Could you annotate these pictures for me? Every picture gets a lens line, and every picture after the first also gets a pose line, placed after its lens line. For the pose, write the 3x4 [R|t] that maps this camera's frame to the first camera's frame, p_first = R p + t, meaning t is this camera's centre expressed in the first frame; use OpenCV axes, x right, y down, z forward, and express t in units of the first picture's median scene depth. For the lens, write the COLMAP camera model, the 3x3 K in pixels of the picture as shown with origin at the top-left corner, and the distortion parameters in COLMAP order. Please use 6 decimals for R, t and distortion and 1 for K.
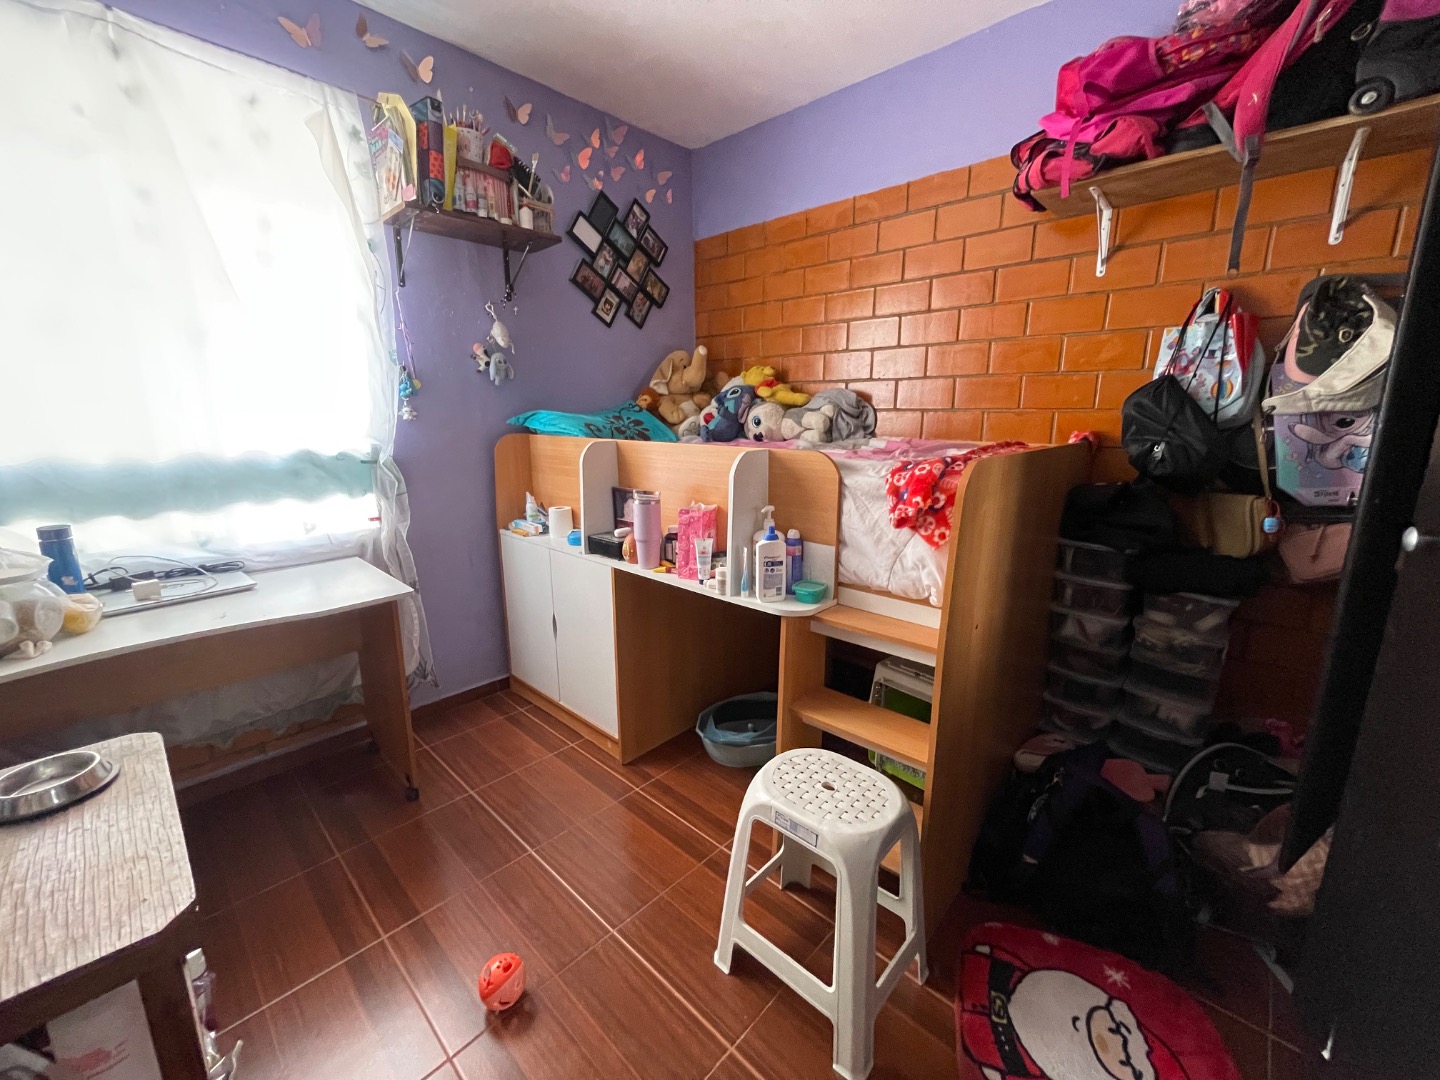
lens RADIAL K [[583.0, 0, 722.5], [0, 583.0, 538.7], [0, 0, 1]] dist [-0.002273, 0.001878]
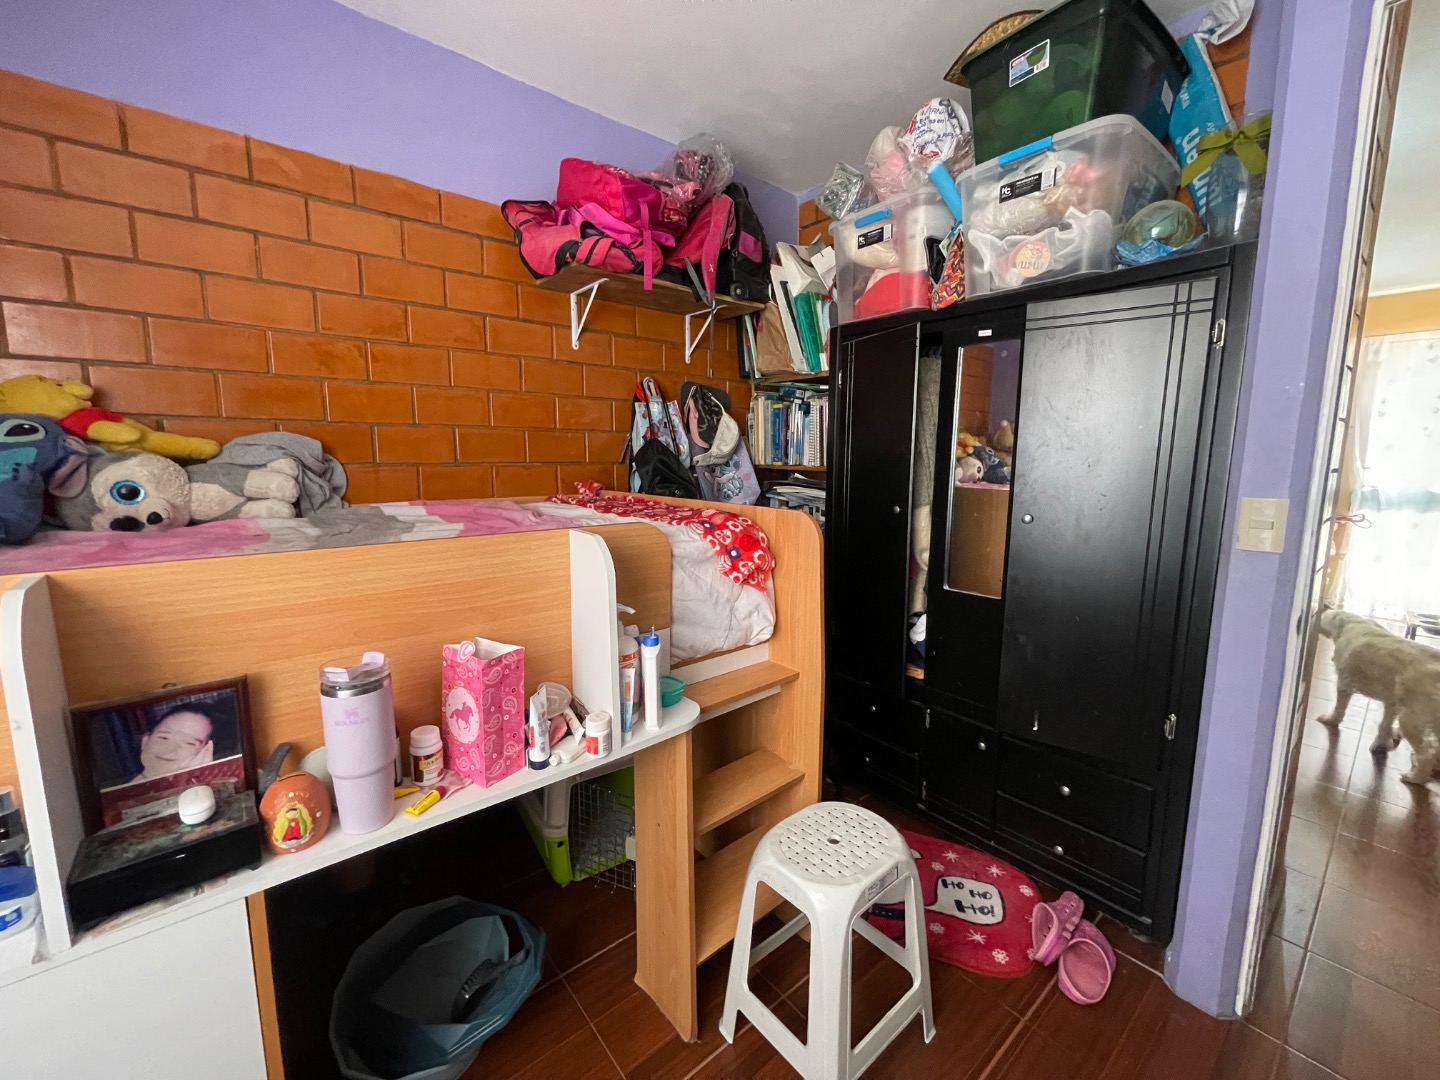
lens RADIAL K [[583.0, 0, 728.9], [0, 583.0, 532.9], [0, 0, 1]] dist [-0.002273, 0.001878]
pose [[0.122428, -0.130699, 0.983834, -0.442130], [0.208841, 0.972489, 0.103204, -0.136917], [-0.970256, 0.192830, 0.146355, 0.540761]]
